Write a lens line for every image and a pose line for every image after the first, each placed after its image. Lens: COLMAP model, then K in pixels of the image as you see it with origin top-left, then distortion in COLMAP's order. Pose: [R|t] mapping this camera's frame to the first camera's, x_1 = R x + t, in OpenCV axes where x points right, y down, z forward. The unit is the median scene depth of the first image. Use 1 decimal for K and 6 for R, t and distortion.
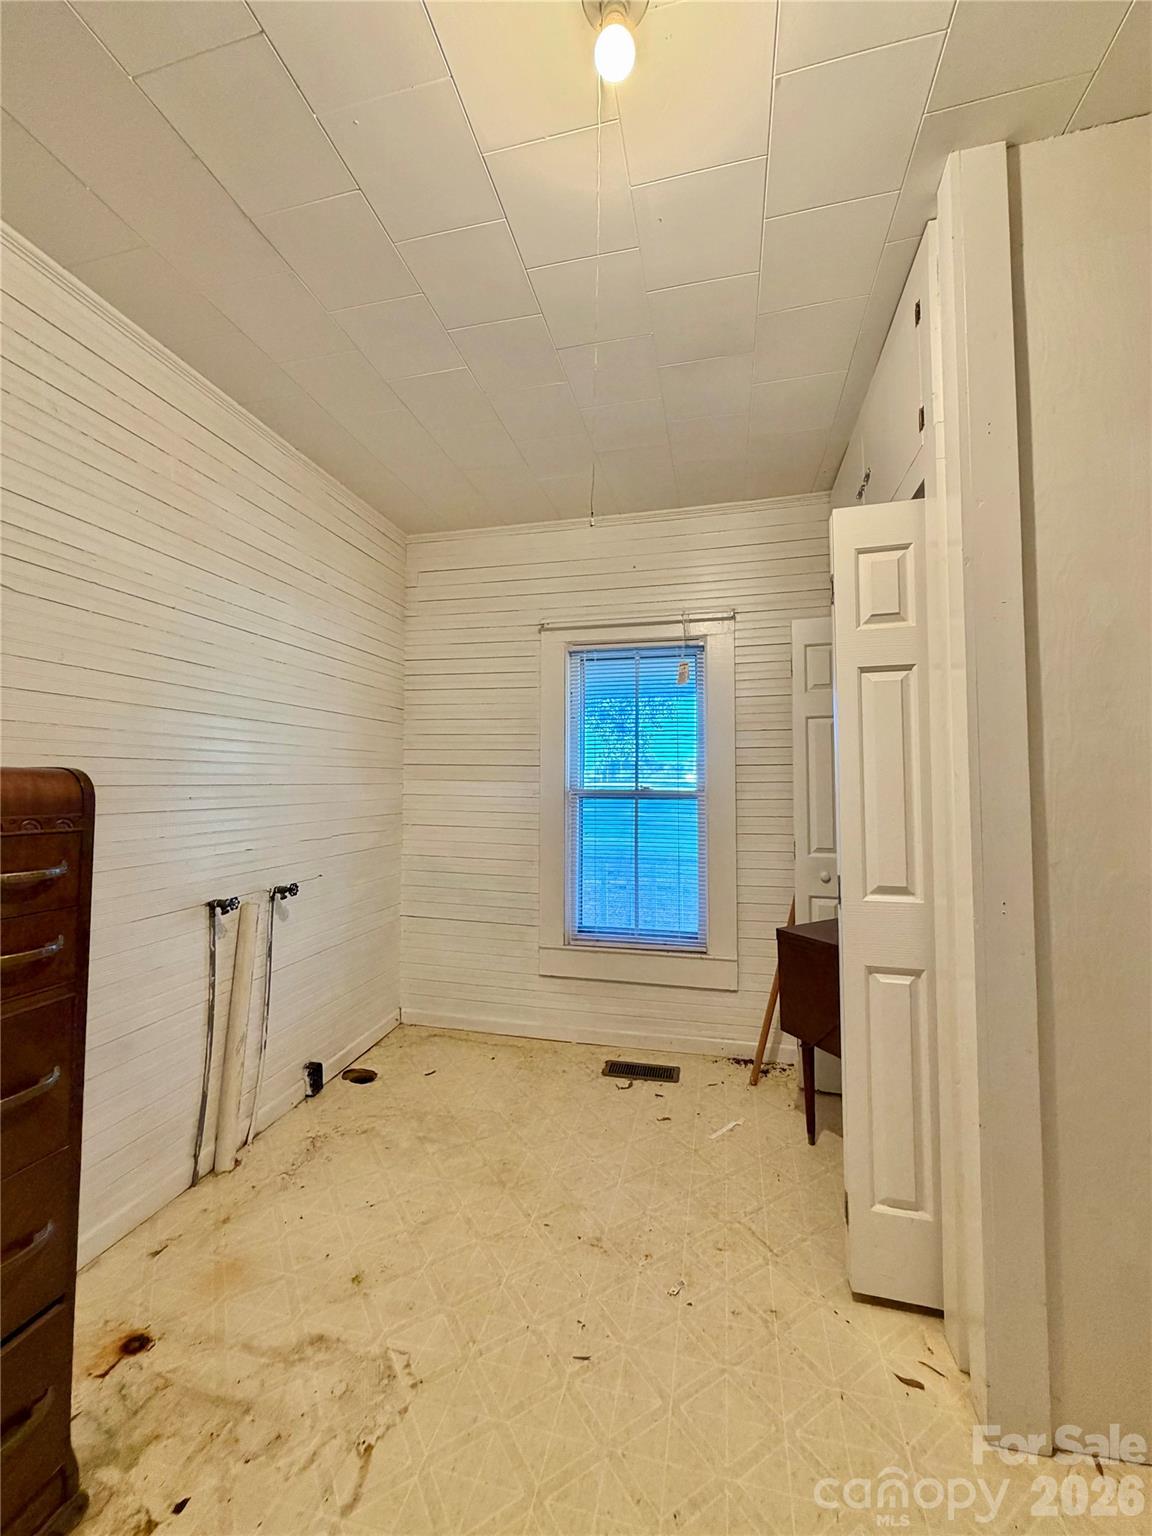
lens RADIAL K [[608.7, 0, 575.1], [0, 608.7, 763.1], [0, 0, 1]] dist [-0.002789, 0.000274]
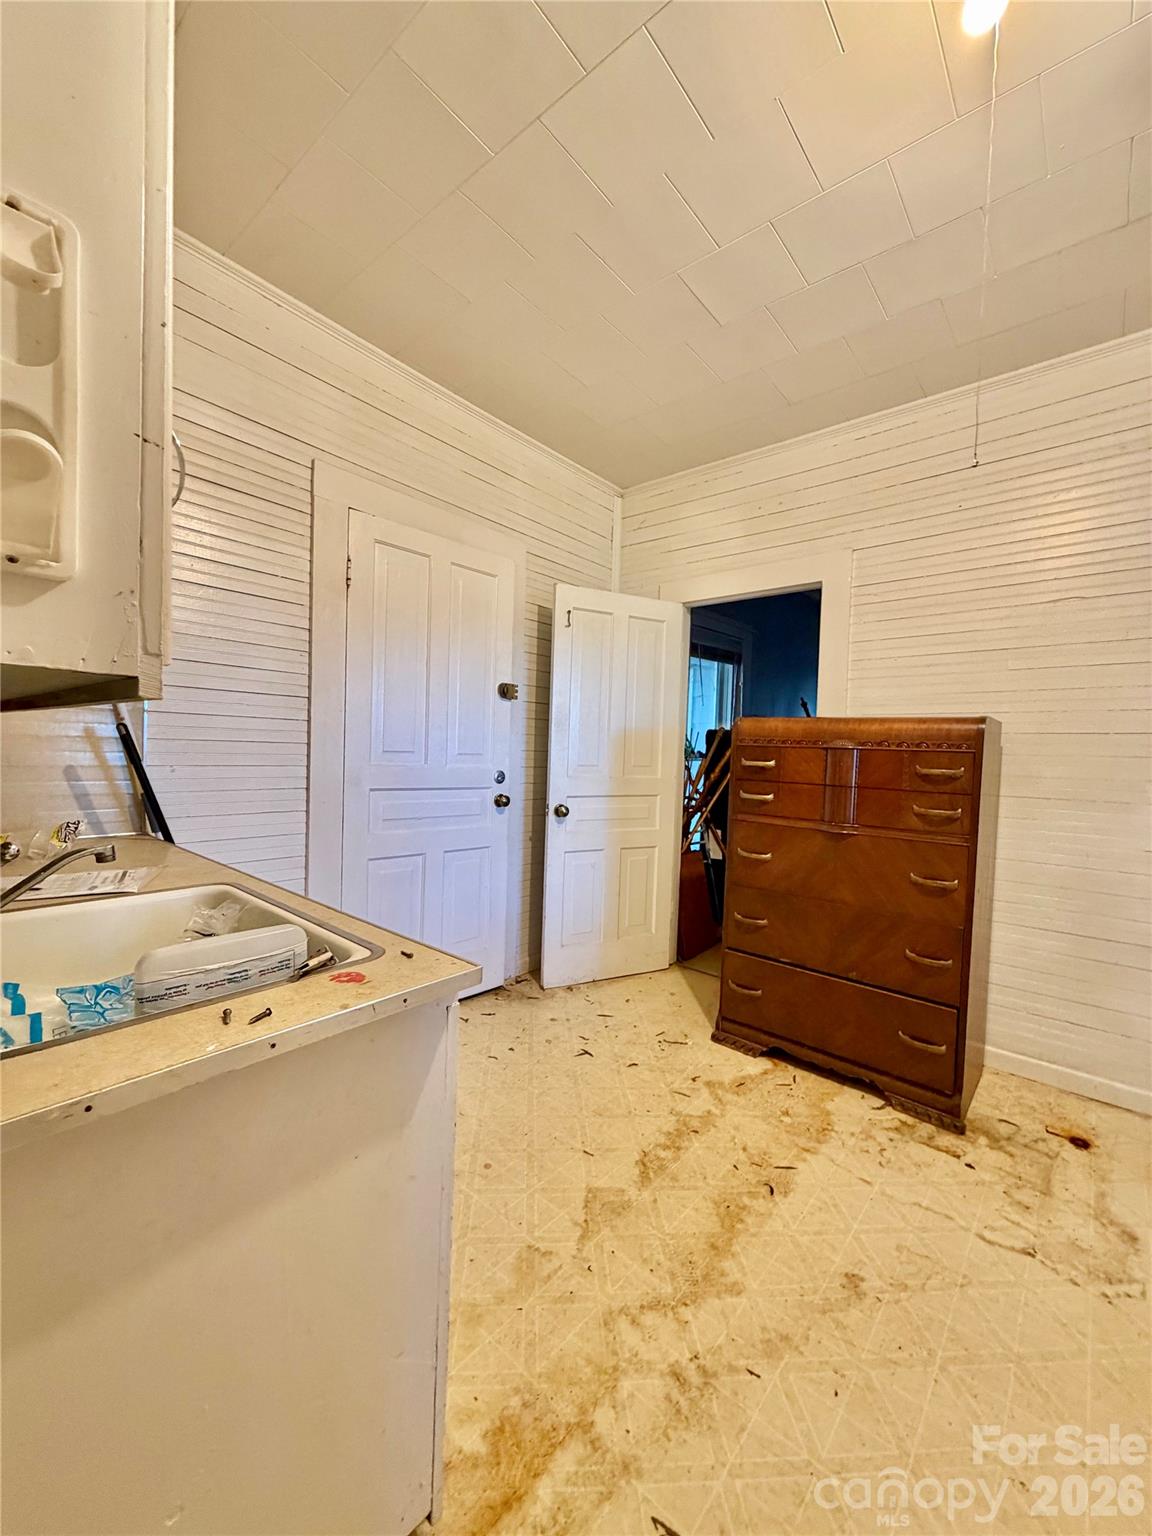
lens RADIAL K [[608.7, 0, 583.4], [0, 608.7, 764.0], [0, 0, 1]] dist [-0.002789, 0.000274]
pose [[-0.448027, 0.008403, -0.893981, 1.172770], [0.005893, 0.999962, 0.006445, 0.120554], [0.894001, -0.002381, -0.448059, 0.748176]]
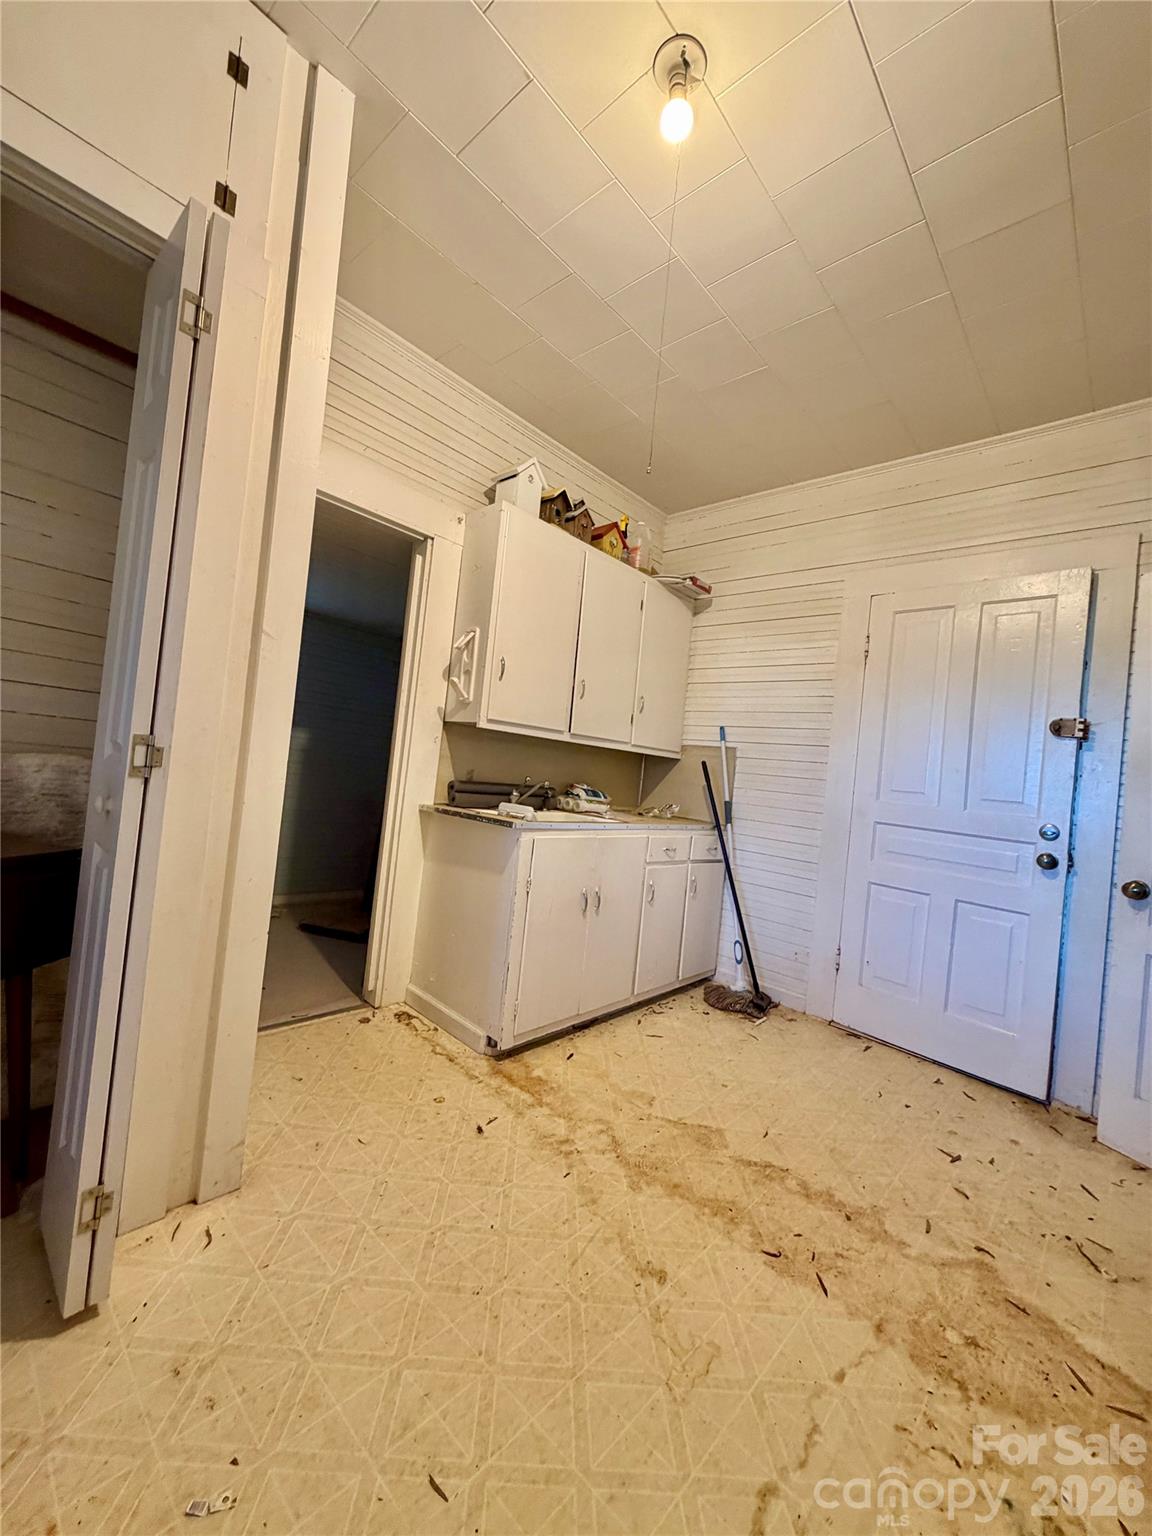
lens RADIAL K [[608.7, 0, 572.1], [0, 608.7, 766.0], [0, 0, 1]] dist [-0.002789, 0.000274]
pose [[-0.868613, -0.083378, 0.488425, -0.430062], [-0.123307, 0.991103, -0.050099, 0.260945], [-0.479902, -0.103742, -0.871167, 1.847996]]
